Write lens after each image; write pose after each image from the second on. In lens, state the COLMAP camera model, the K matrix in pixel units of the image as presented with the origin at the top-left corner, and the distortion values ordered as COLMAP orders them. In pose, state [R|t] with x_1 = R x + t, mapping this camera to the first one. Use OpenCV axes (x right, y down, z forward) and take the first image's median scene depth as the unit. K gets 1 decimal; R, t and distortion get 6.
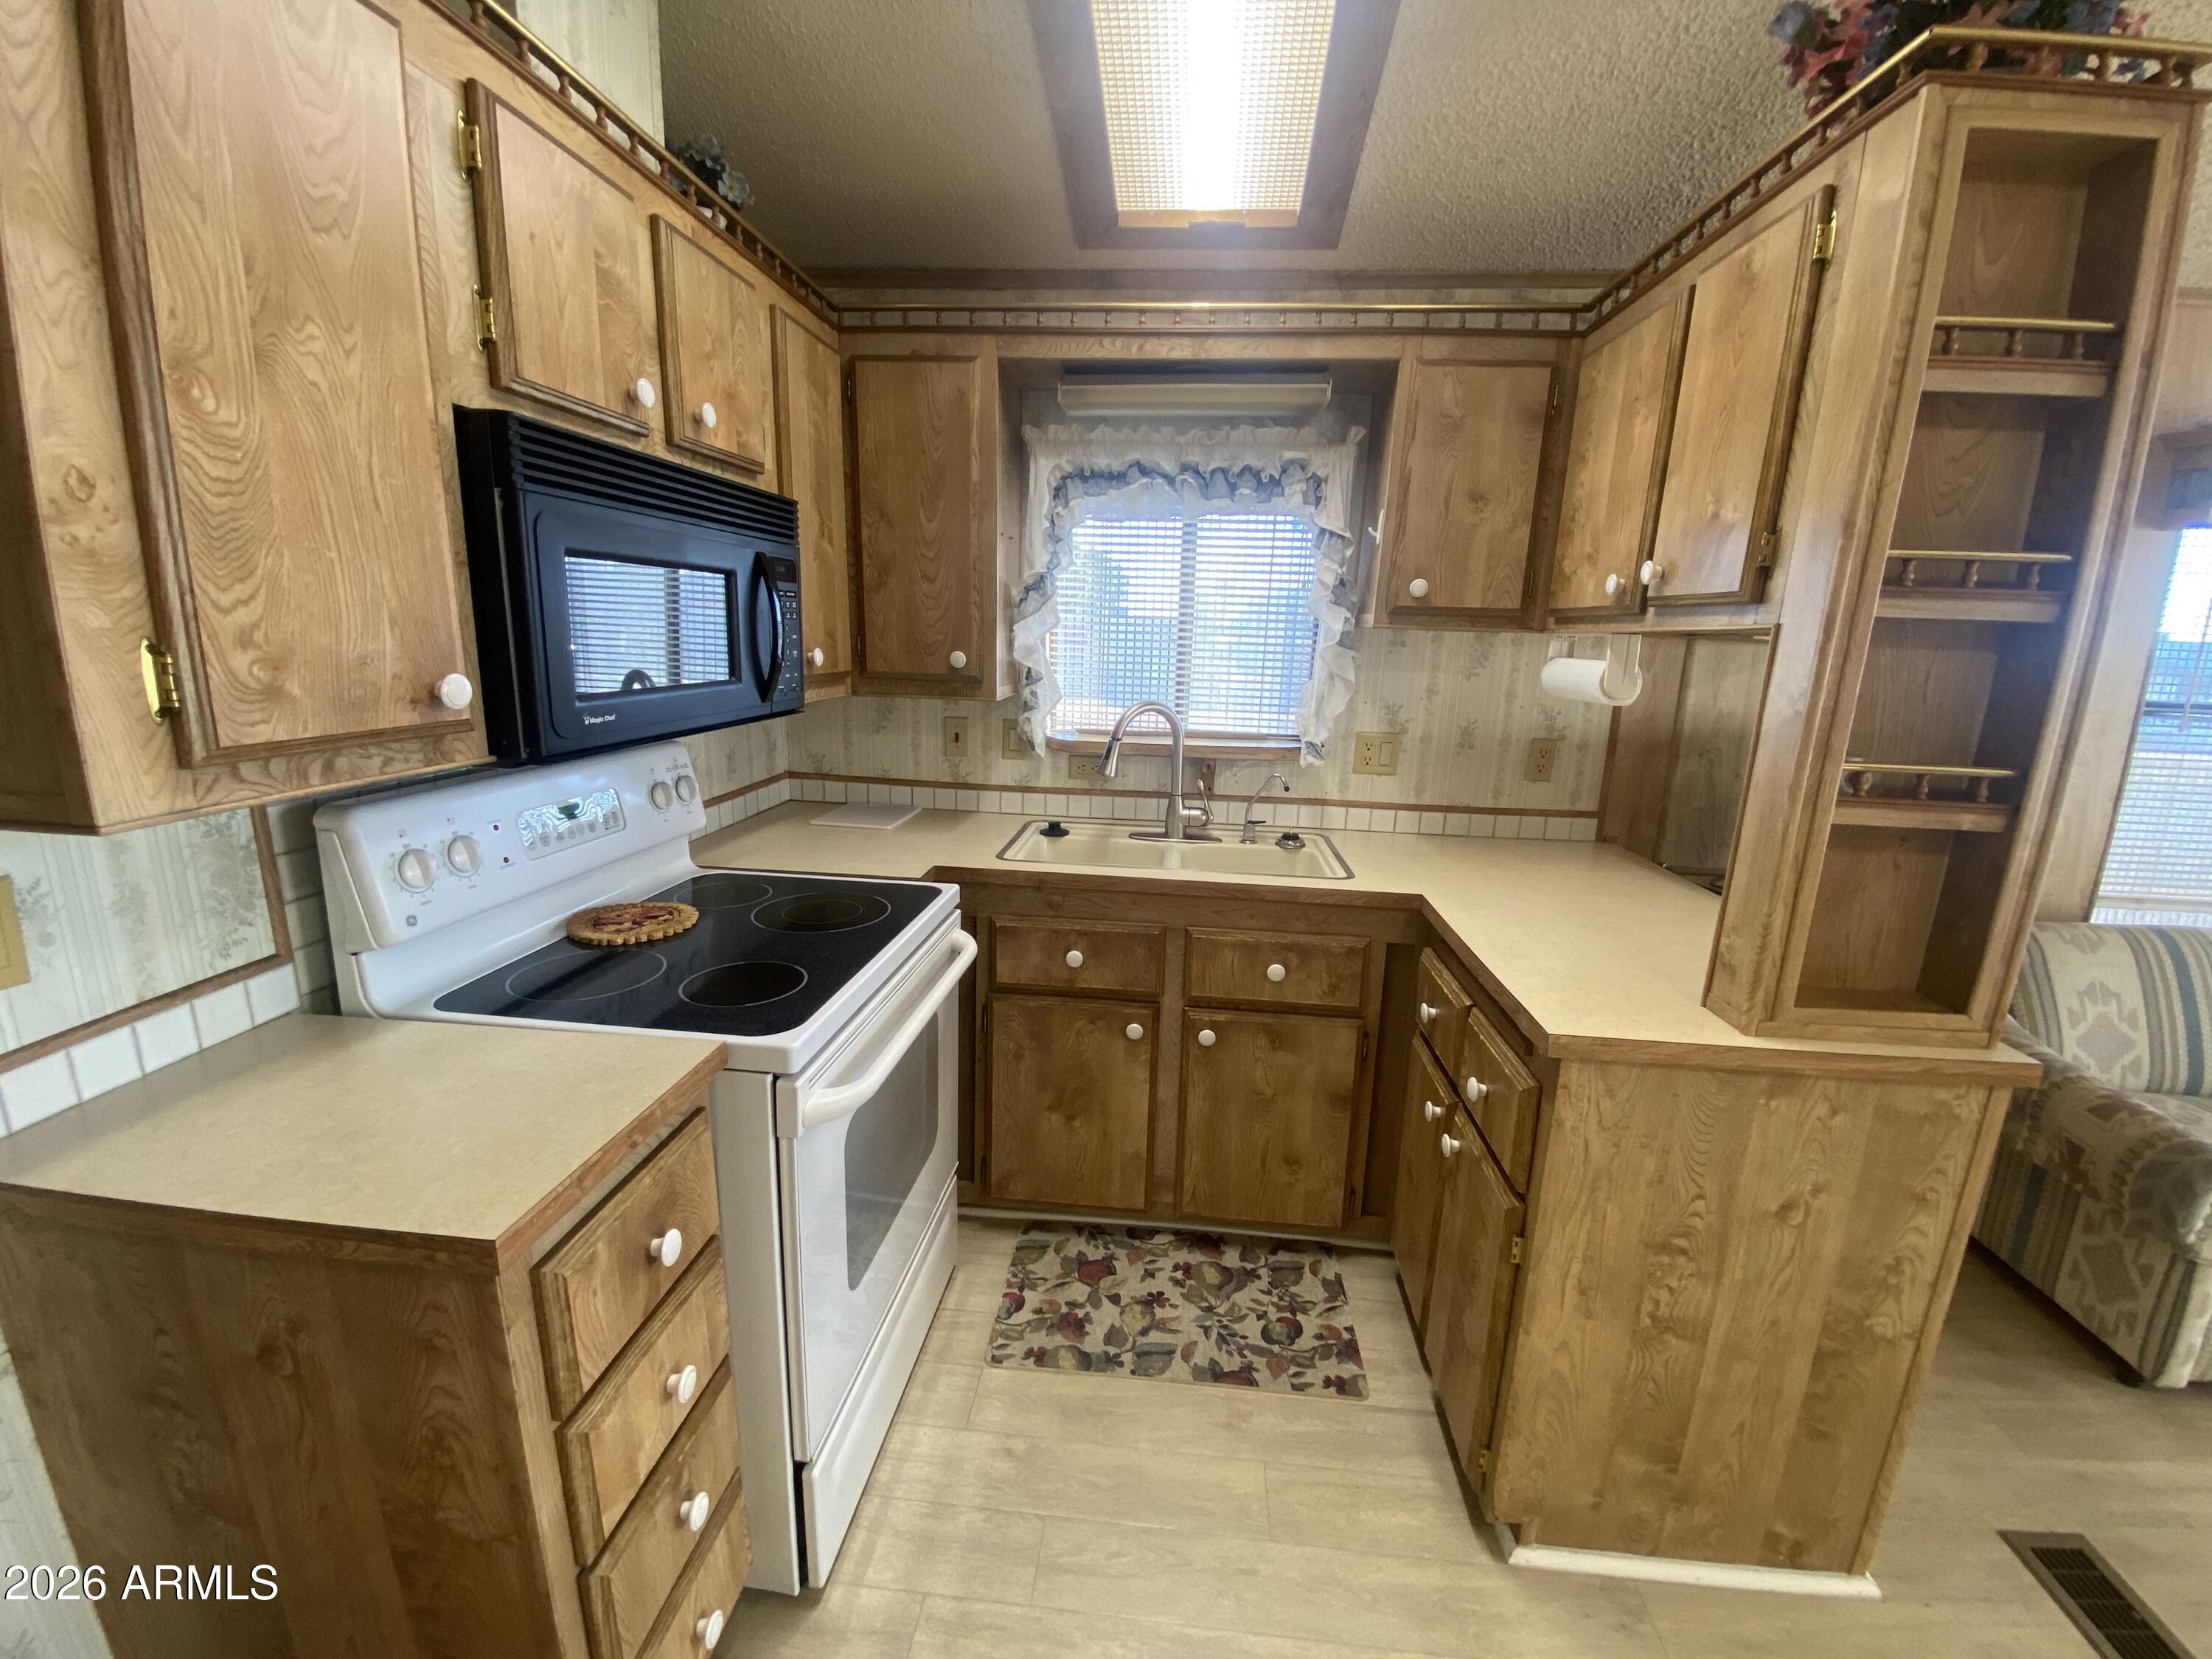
lens RADIAL K [[892.1, 0, 1108.2], [0, 892.1, 828.3], [0, 0, 1]] dist [0.017751, -0.019717]
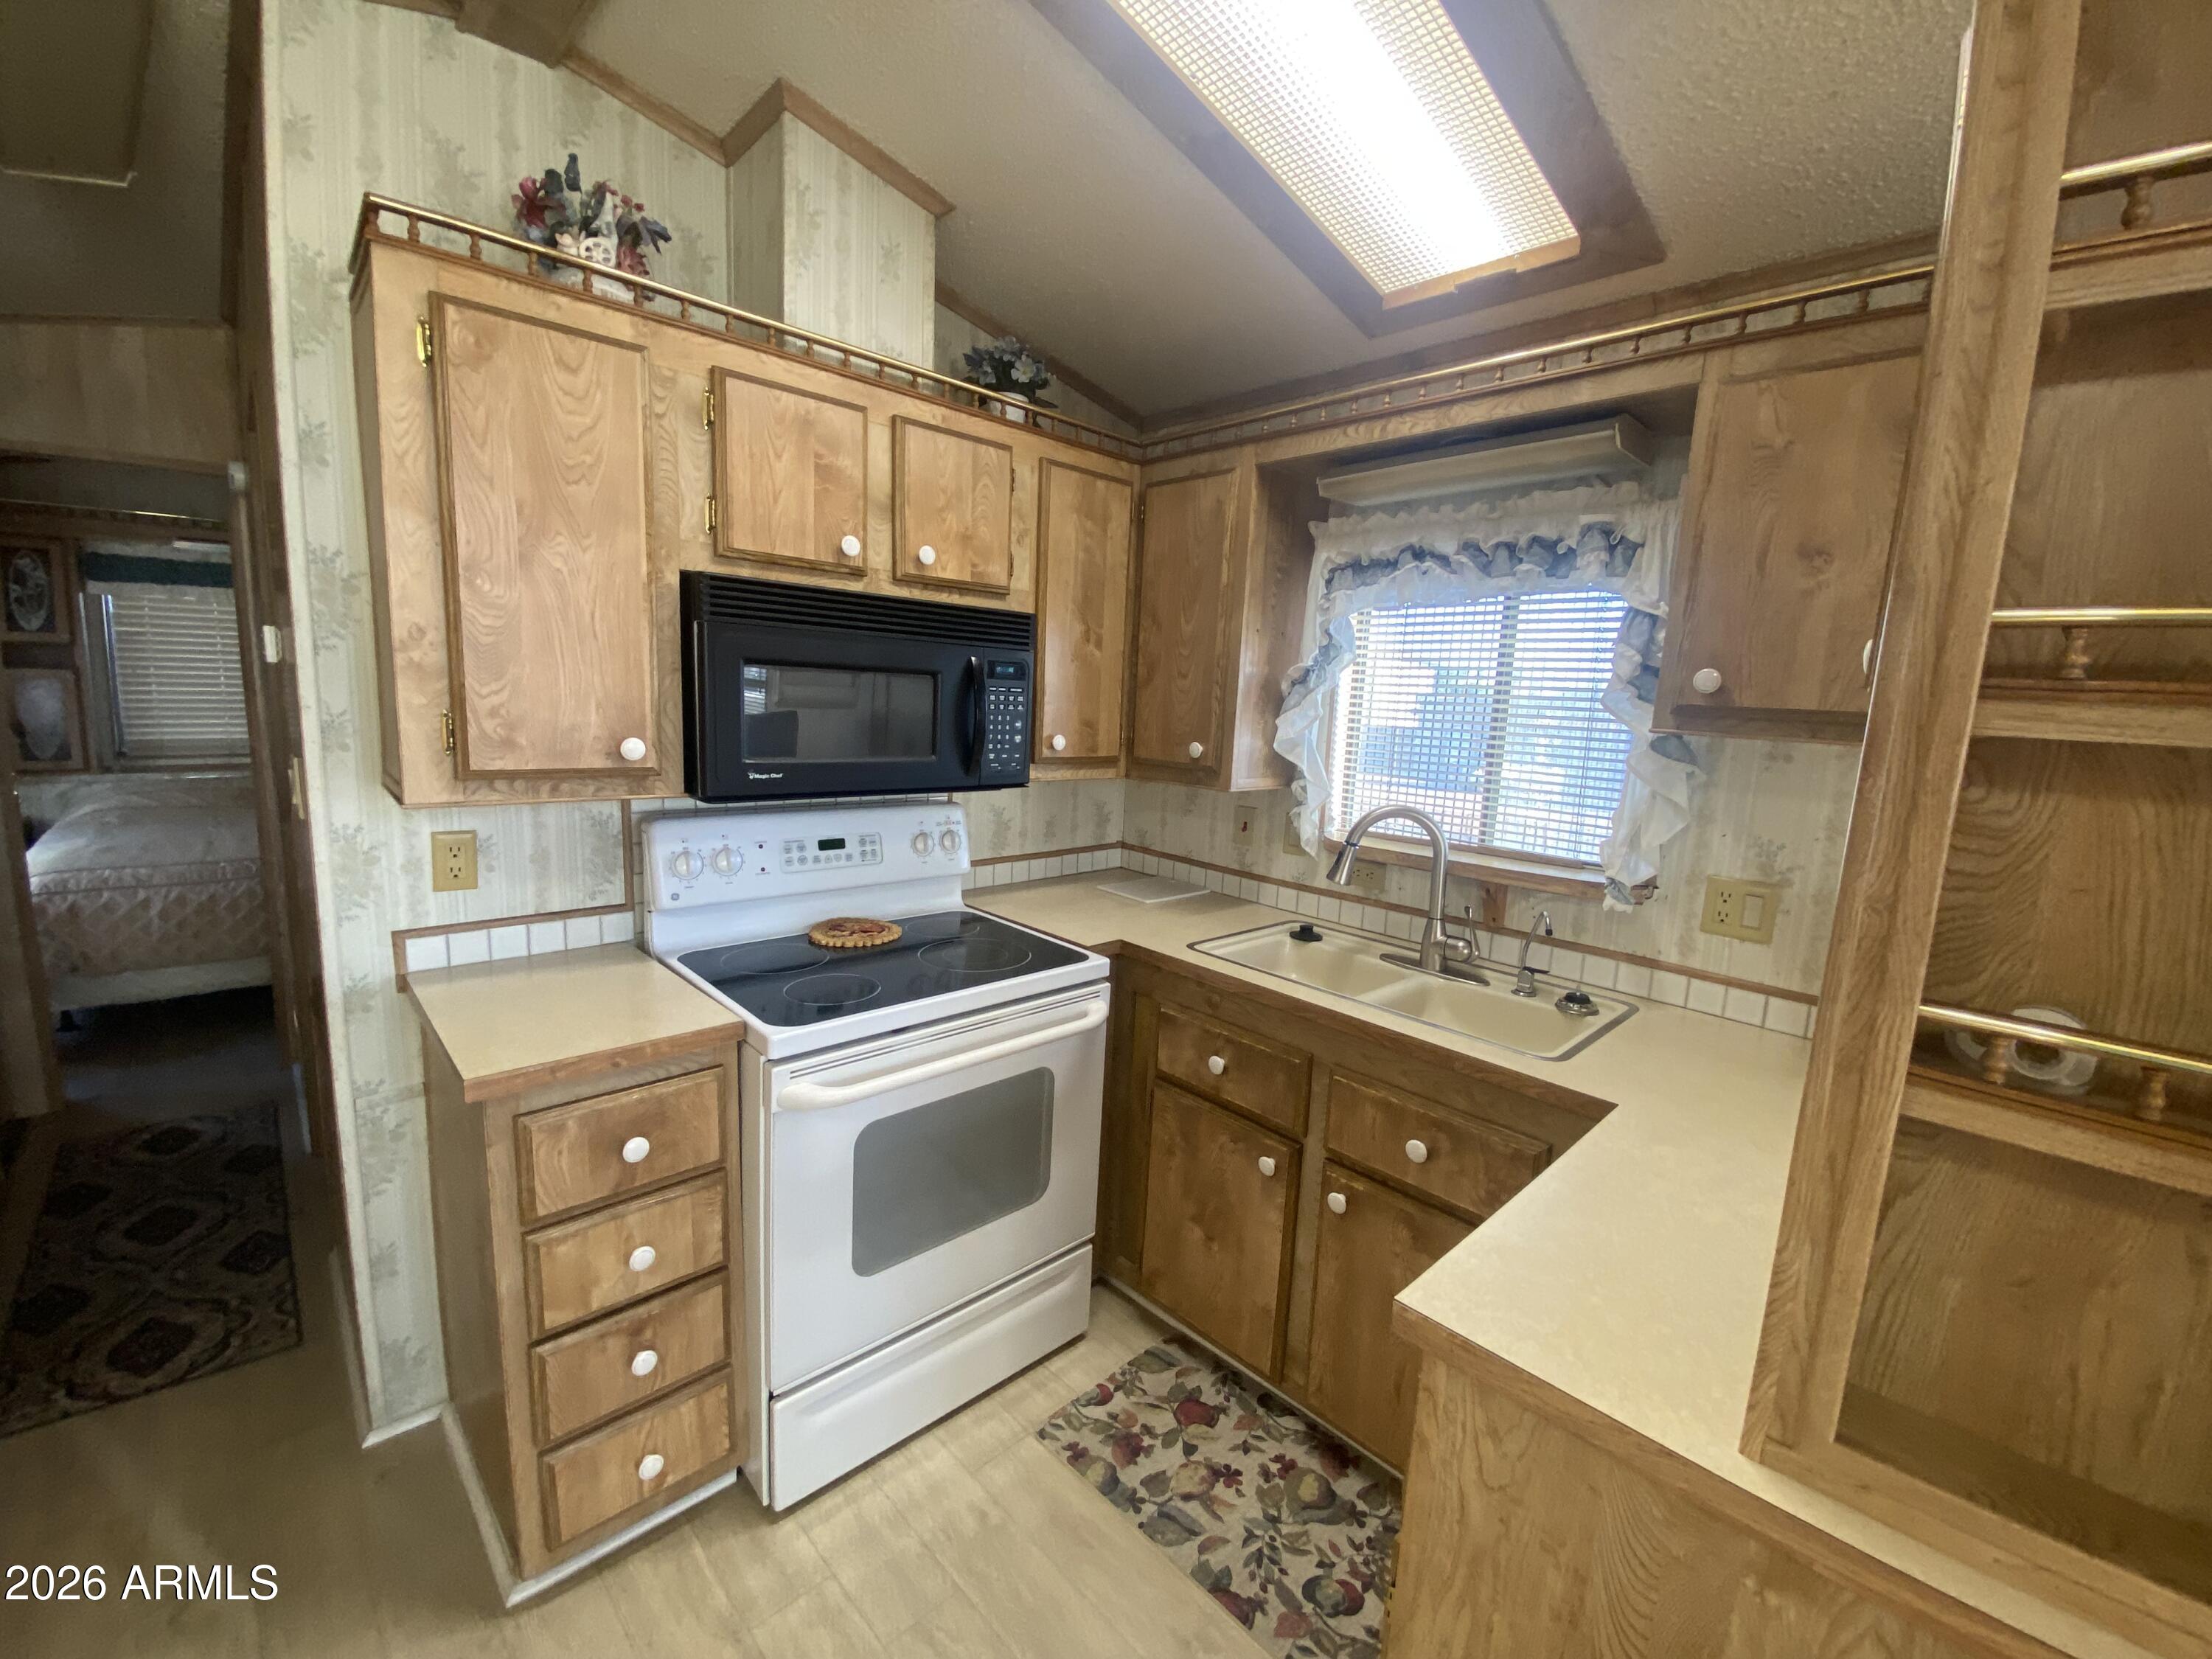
lens RADIAL K [[894.0, 0, 1106.0], [0, 894.0, 829.5], [0, 0, 1]] dist [0.017953, -0.019539]
pose [[0.761809, 0.102338, -0.639667, 0.489506], [-0.164909, 0.985548, -0.038722, -0.047405], [0.626460, 0.134986, 0.767676, 0.172795]]
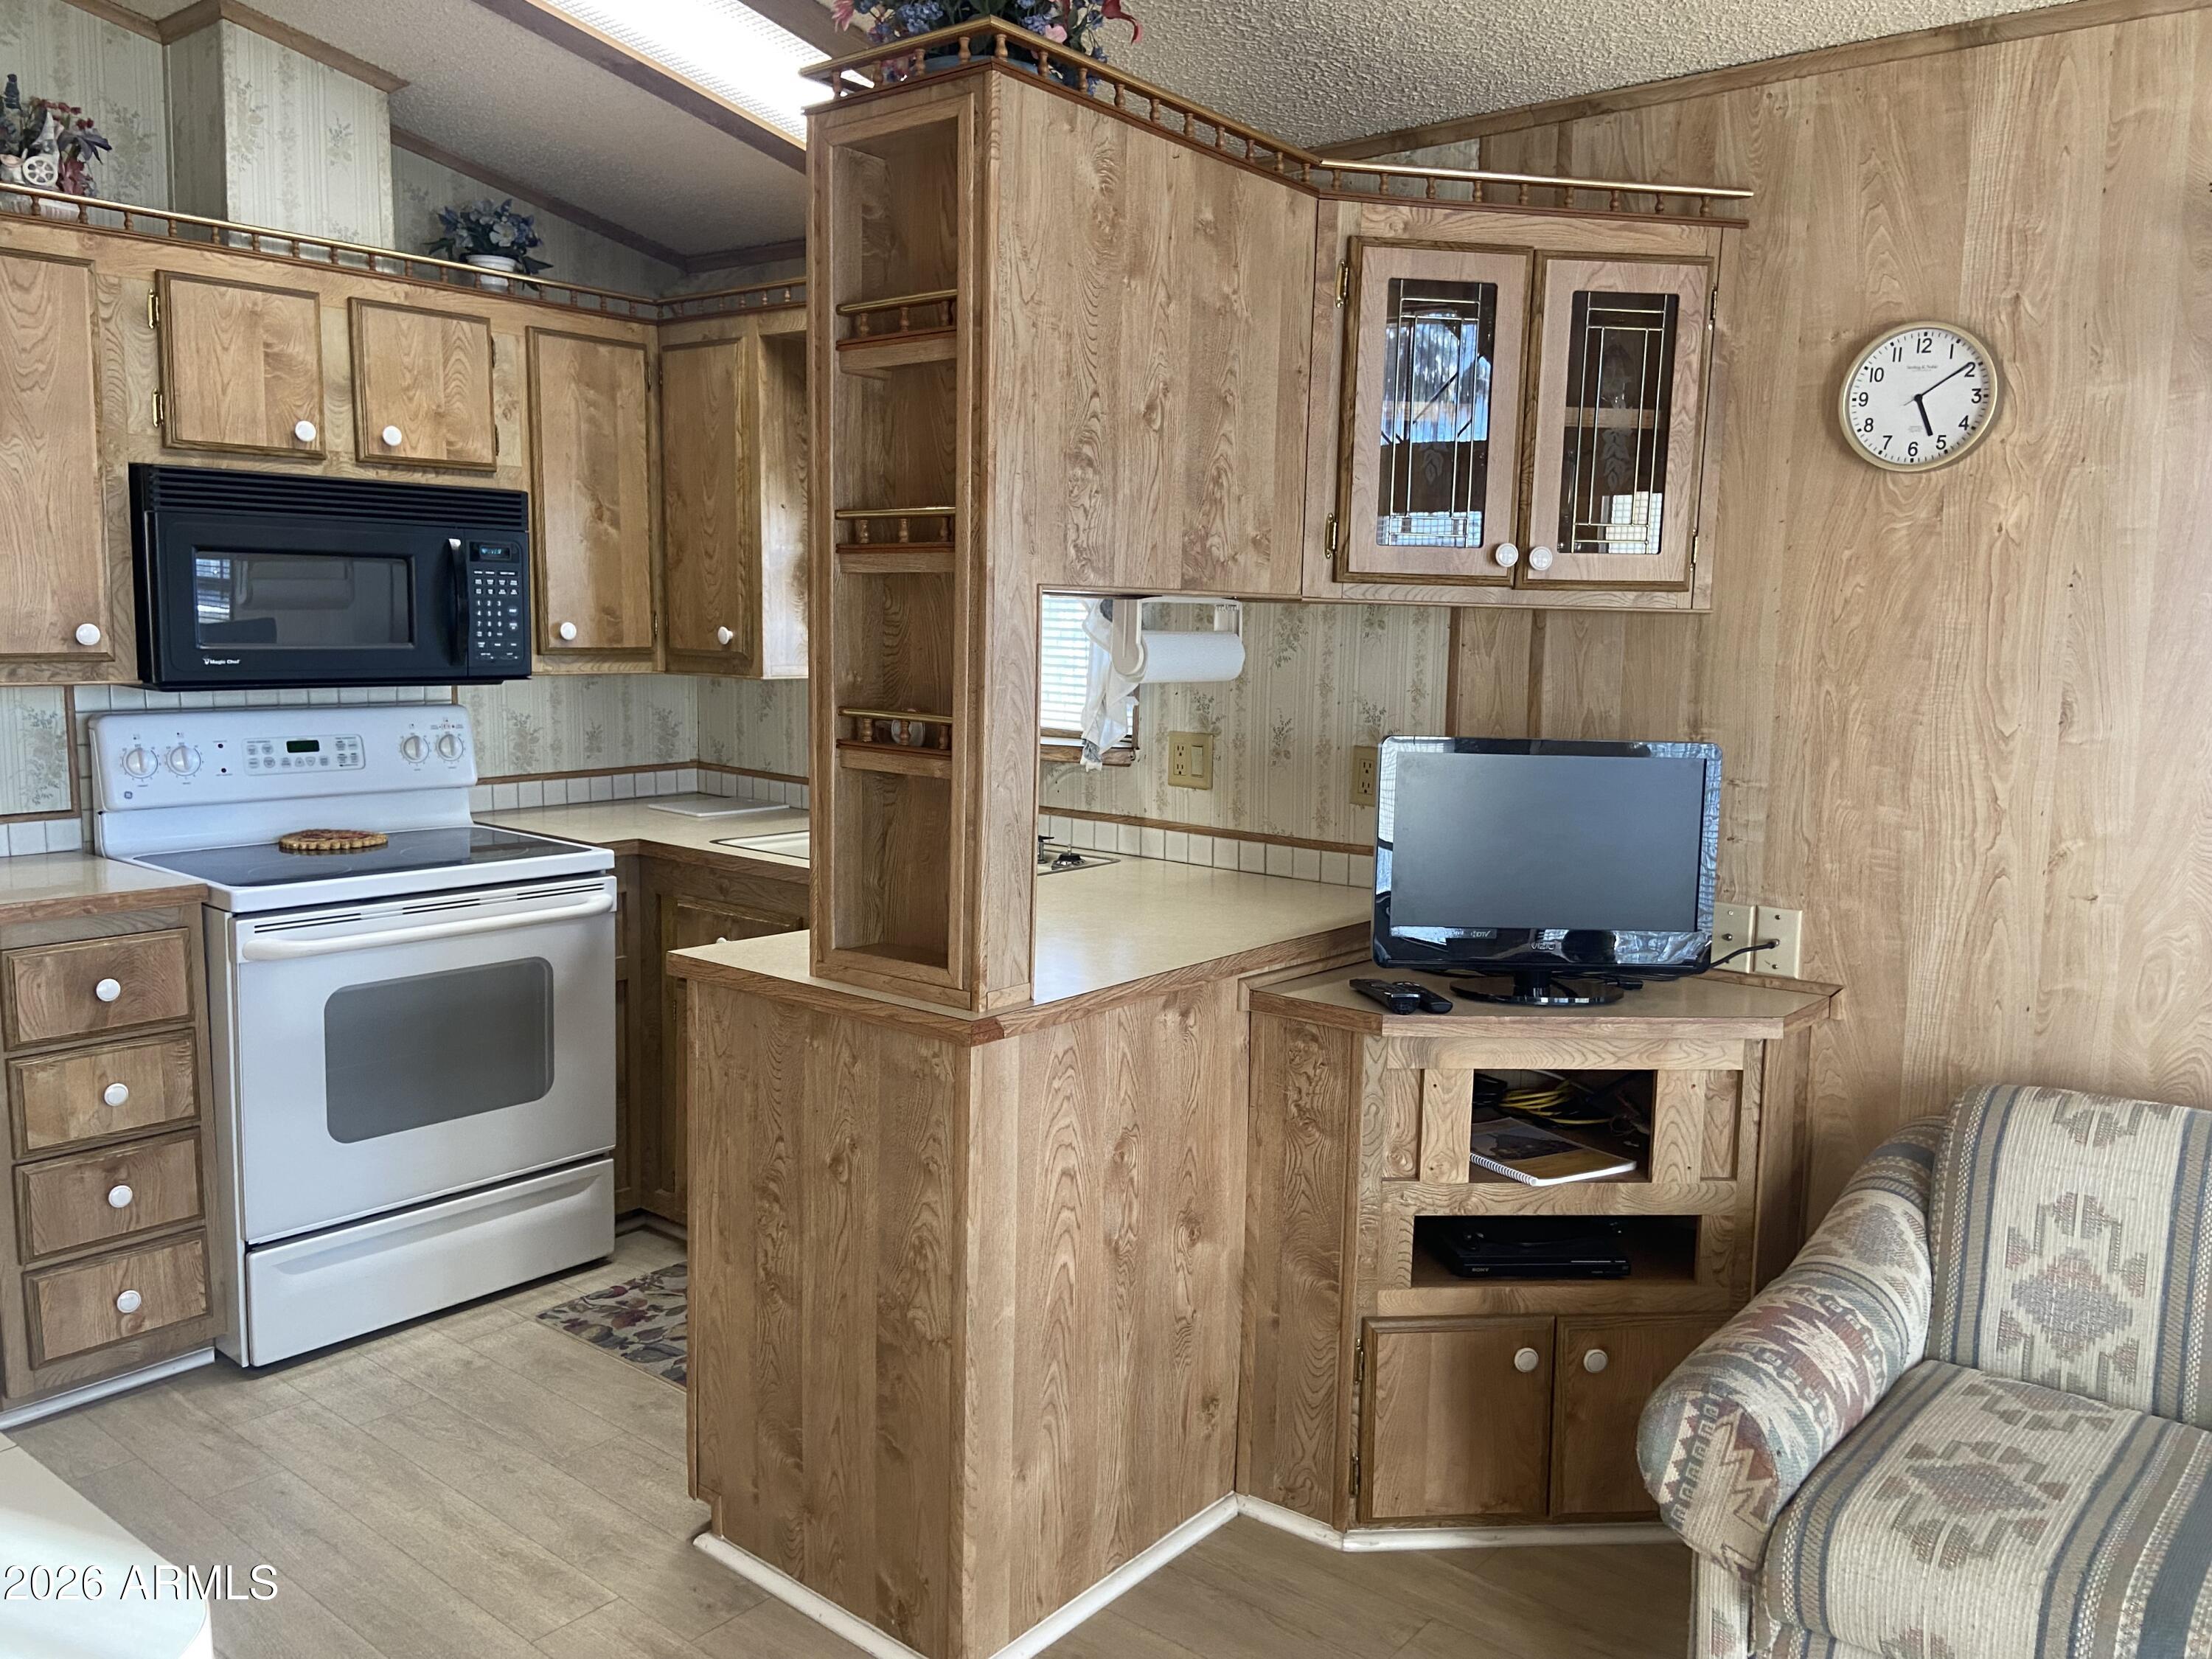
lens RADIAL K [[1648.3, 0, 1143.9], [0, 1648.3, 808.7], [0, 0, 1]] dist [0.051041, -0.075317]
pose [[0.844546, 0.053840, -0.532770, 1.358355], [-0.114022, 0.990197, -0.080681, 0.101161], [0.523203, 0.128886, 0.842405, -0.277341]]
